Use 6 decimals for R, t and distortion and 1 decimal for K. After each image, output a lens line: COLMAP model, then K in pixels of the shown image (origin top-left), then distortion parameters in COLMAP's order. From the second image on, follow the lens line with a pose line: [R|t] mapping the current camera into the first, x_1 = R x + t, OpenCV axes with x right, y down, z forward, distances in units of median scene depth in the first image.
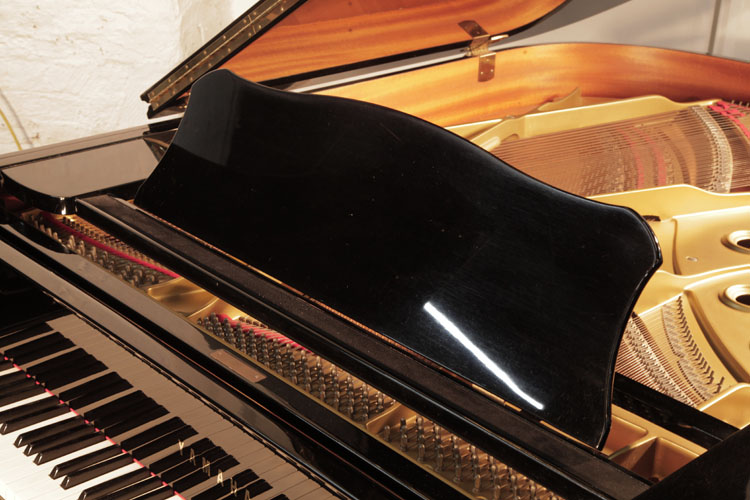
lens RADIAL K [[1106.6, 0, 375.0], [0, 1106.6, 250.0], [0, 0, 1]] dist [0.143239, -0.080069]
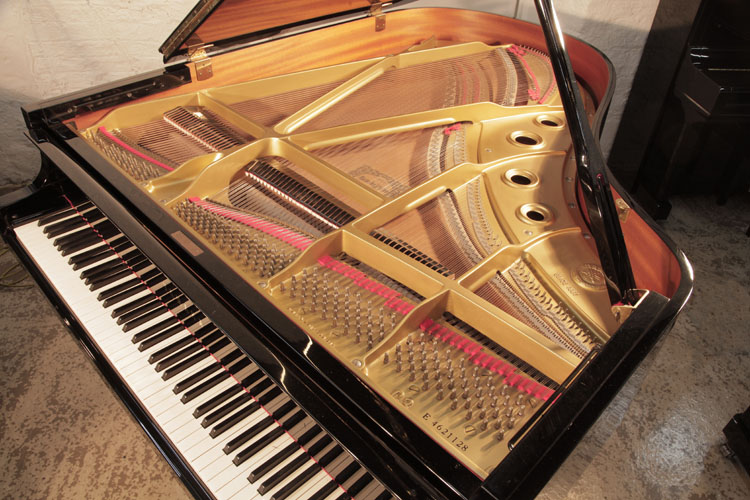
lens RADIAL K [[541.8, 0, 375.0], [0, 541.8, 250.0], [0, 0, 1]] dist [-0.063157, 0.004690]
pose [[0.999176, -0.024183, 0.032588, 0.064685], [0.015173, 0.967427, 0.252693, -0.041142], [-0.037637, -0.251991, 0.966998, 0.147091]]
